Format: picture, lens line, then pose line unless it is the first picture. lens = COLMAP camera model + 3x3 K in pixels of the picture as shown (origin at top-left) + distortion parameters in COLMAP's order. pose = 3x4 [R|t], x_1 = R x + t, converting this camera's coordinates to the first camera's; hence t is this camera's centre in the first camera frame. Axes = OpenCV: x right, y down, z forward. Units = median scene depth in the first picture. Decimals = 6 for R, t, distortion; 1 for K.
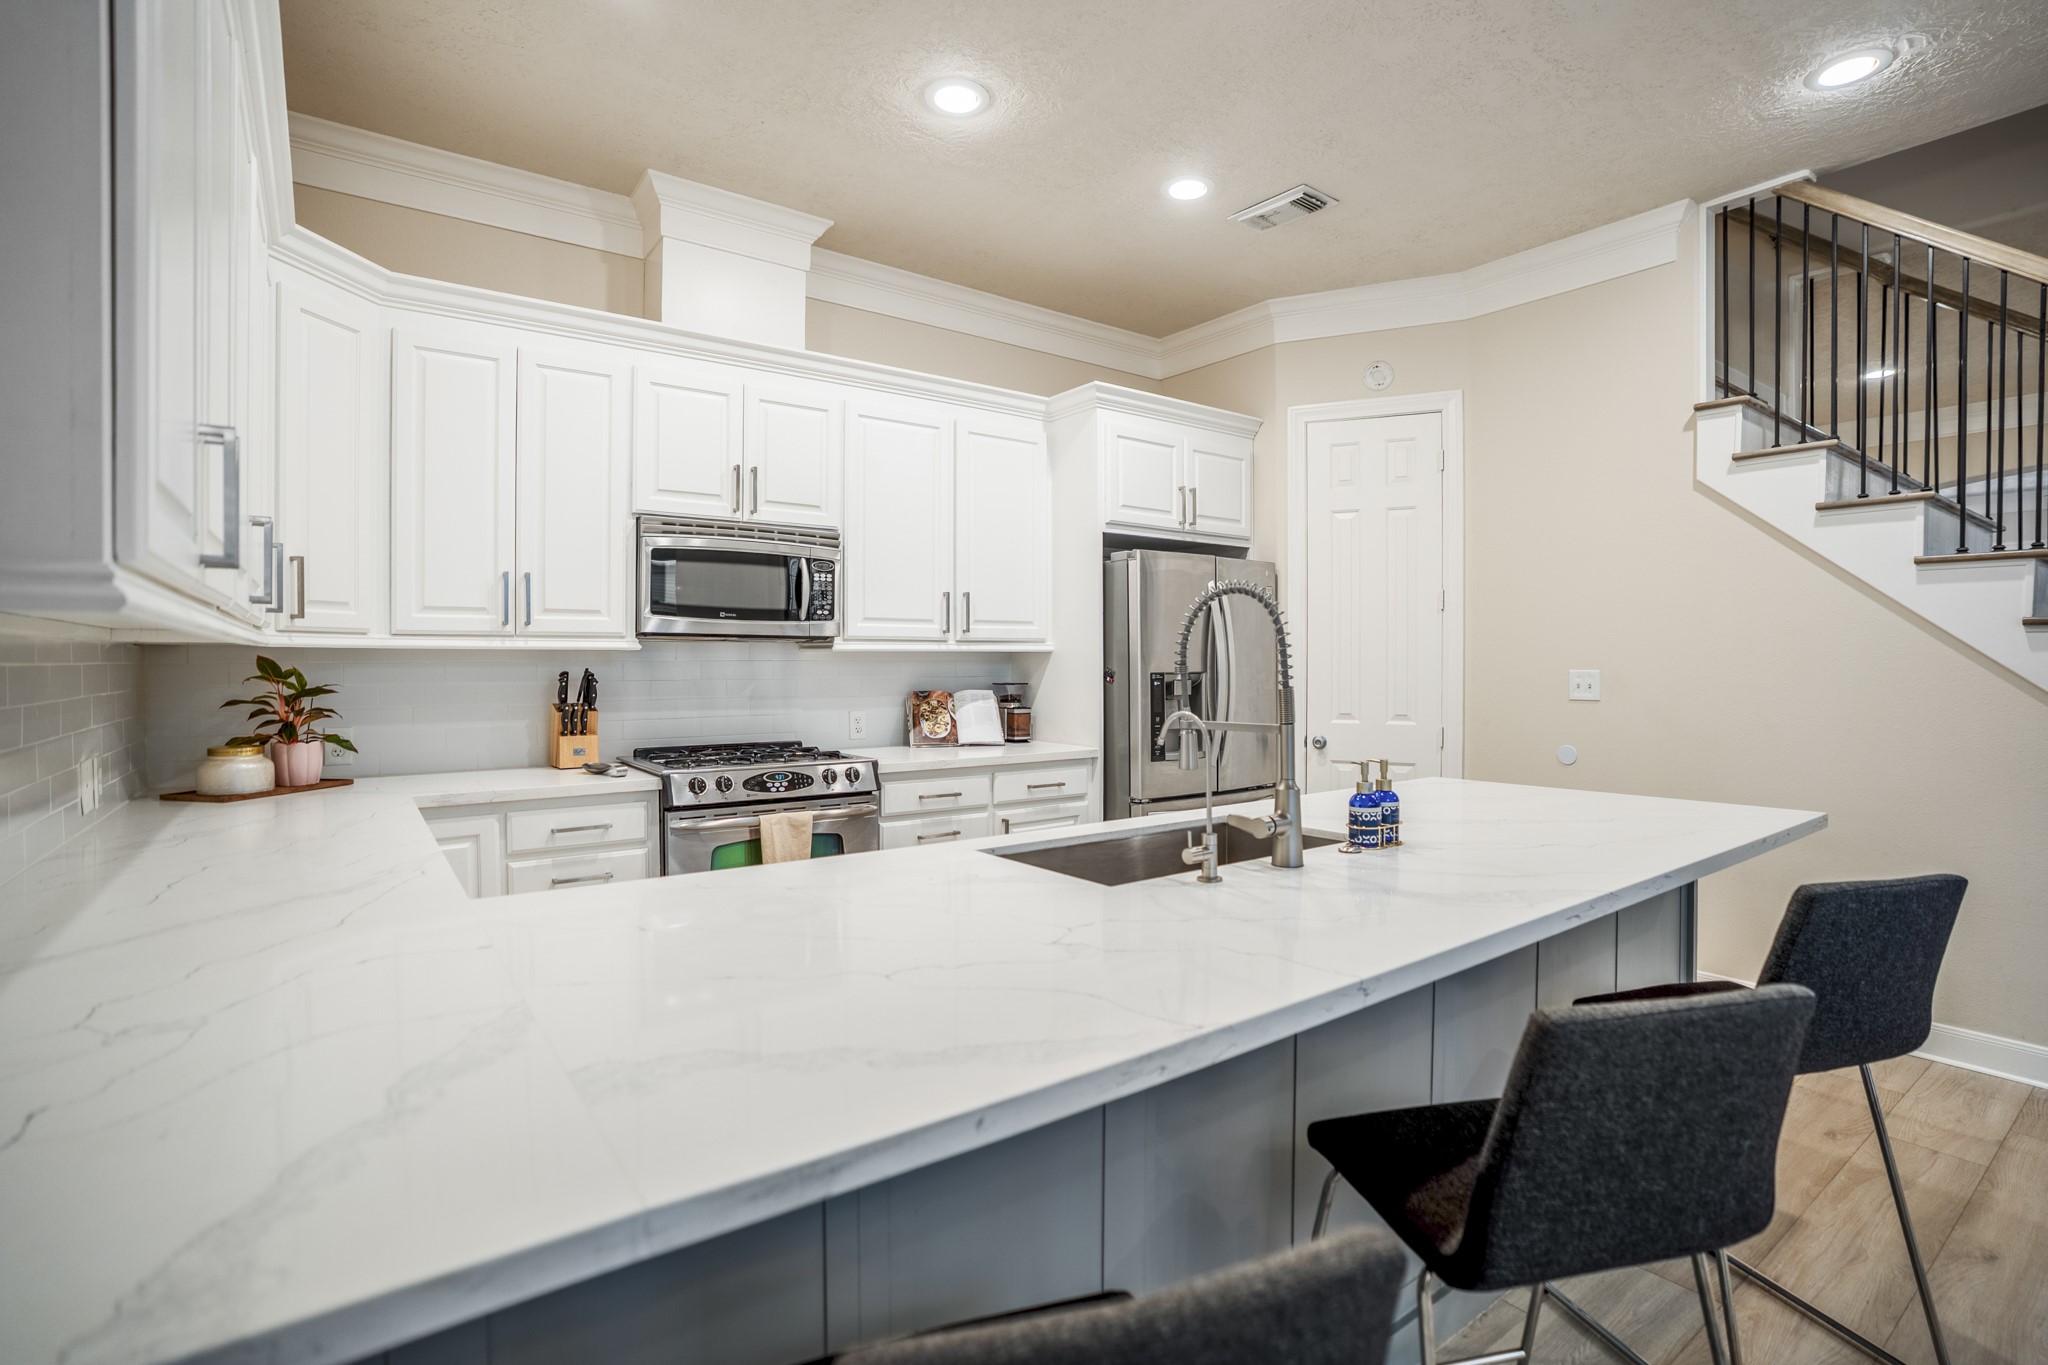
lens RADIAL K [[953.8, 0, 1025.9], [0, 953.8, 666.2], [0, 0, 1]] dist [-0.070838, 0.033891]
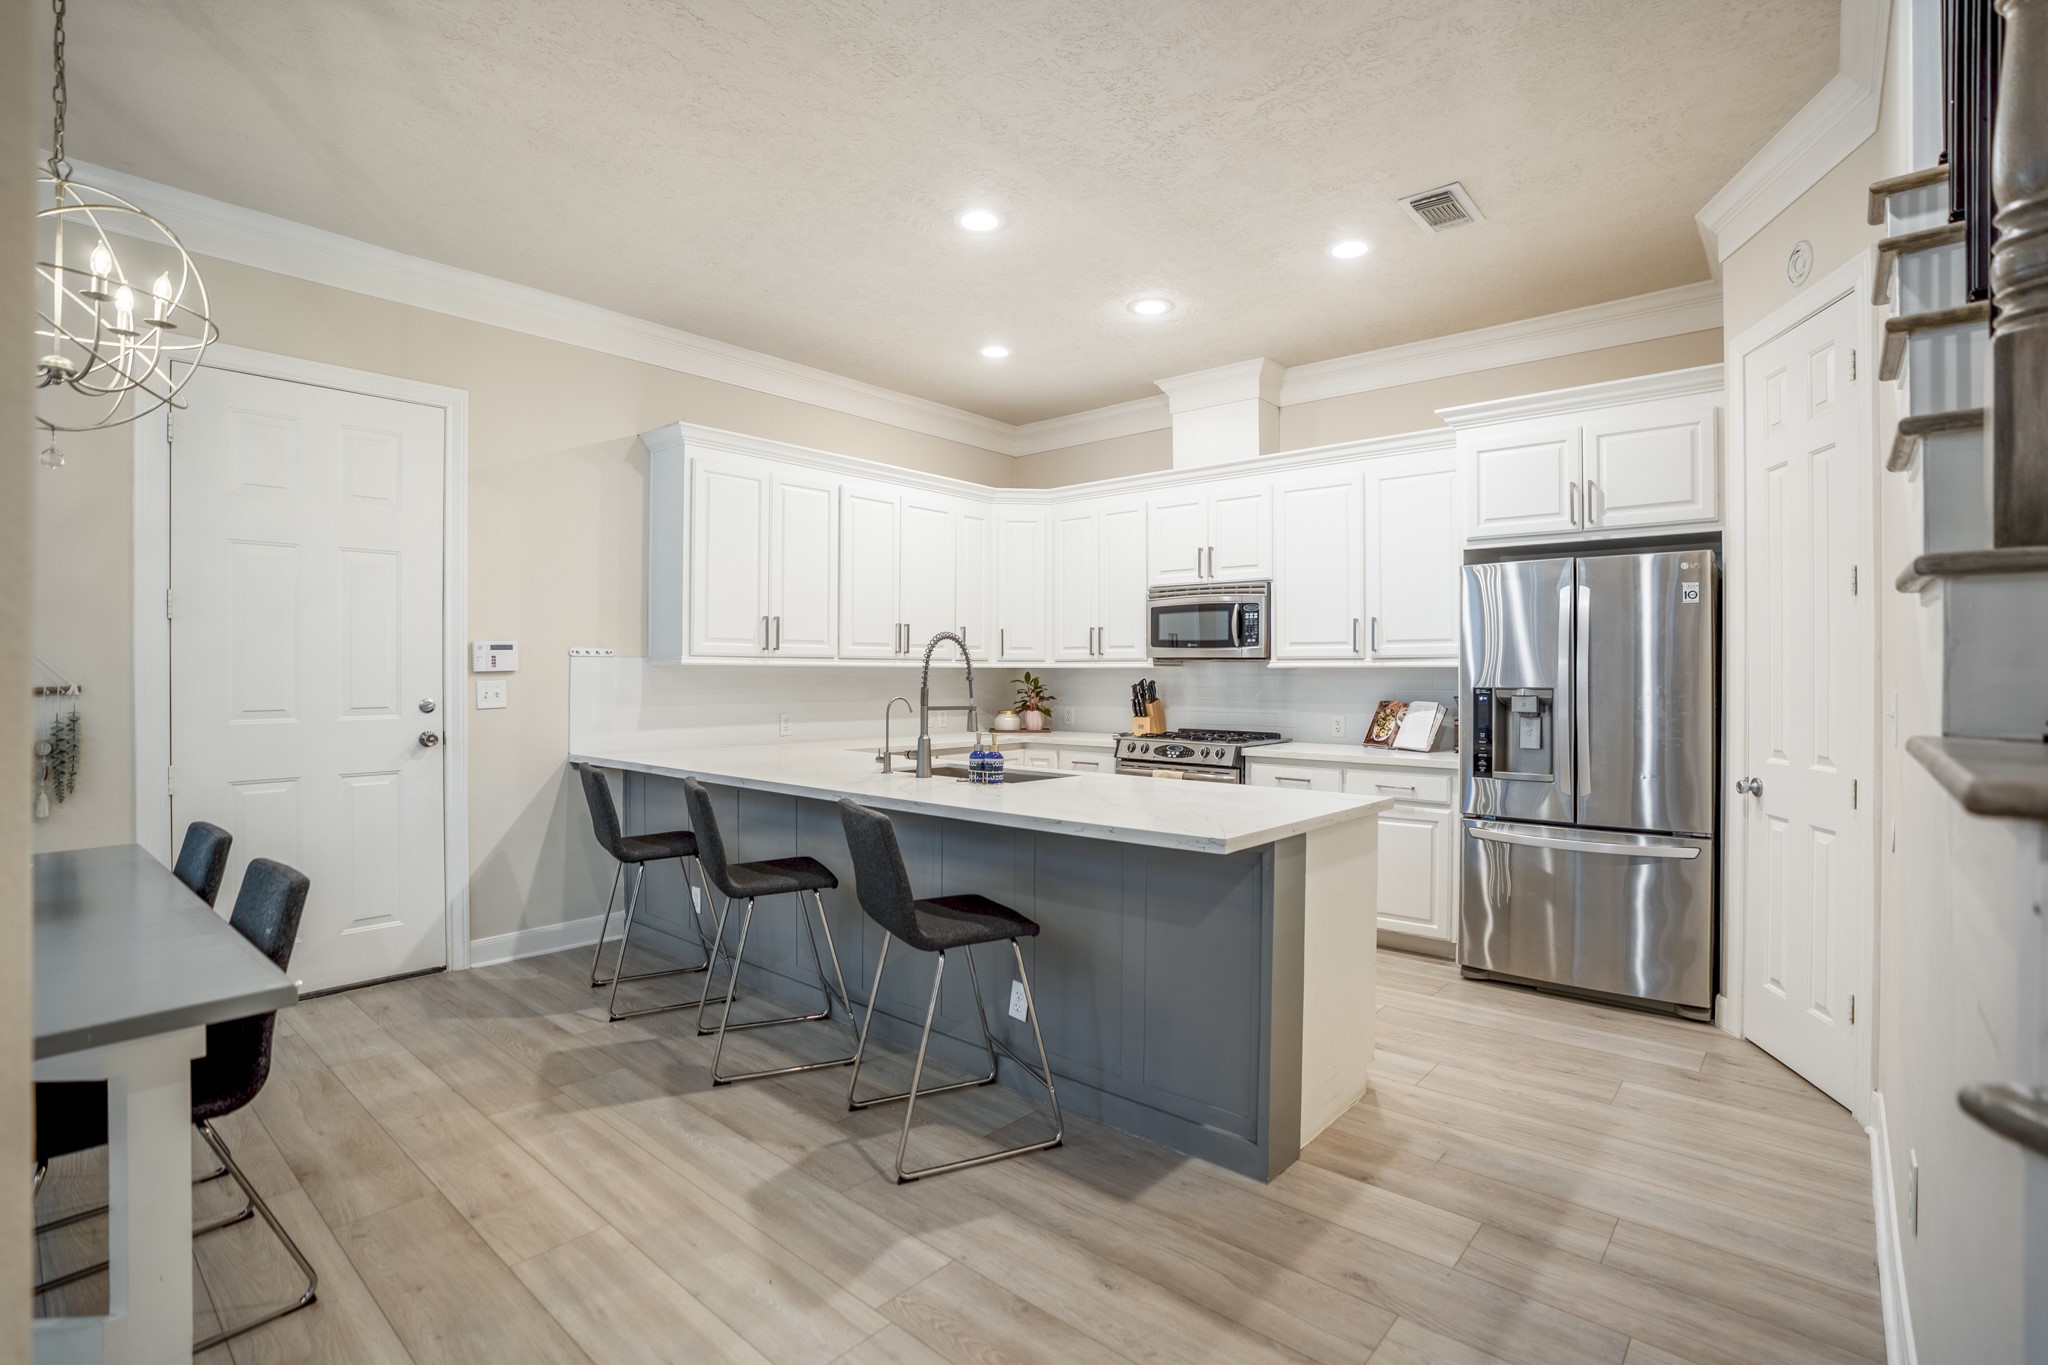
lens RADIAL K [[953.8, 0, 1025.9], [0, 953.8, 666.2], [0, 0, 1]] dist [-0.070838, 0.033891]
pose [[0.226157, -0.007062, -0.974065, 1.110349], [-0.007991, 0.999927, -0.009104, -0.003055], [0.974058, 0.009843, 0.226084, 0.364363]]
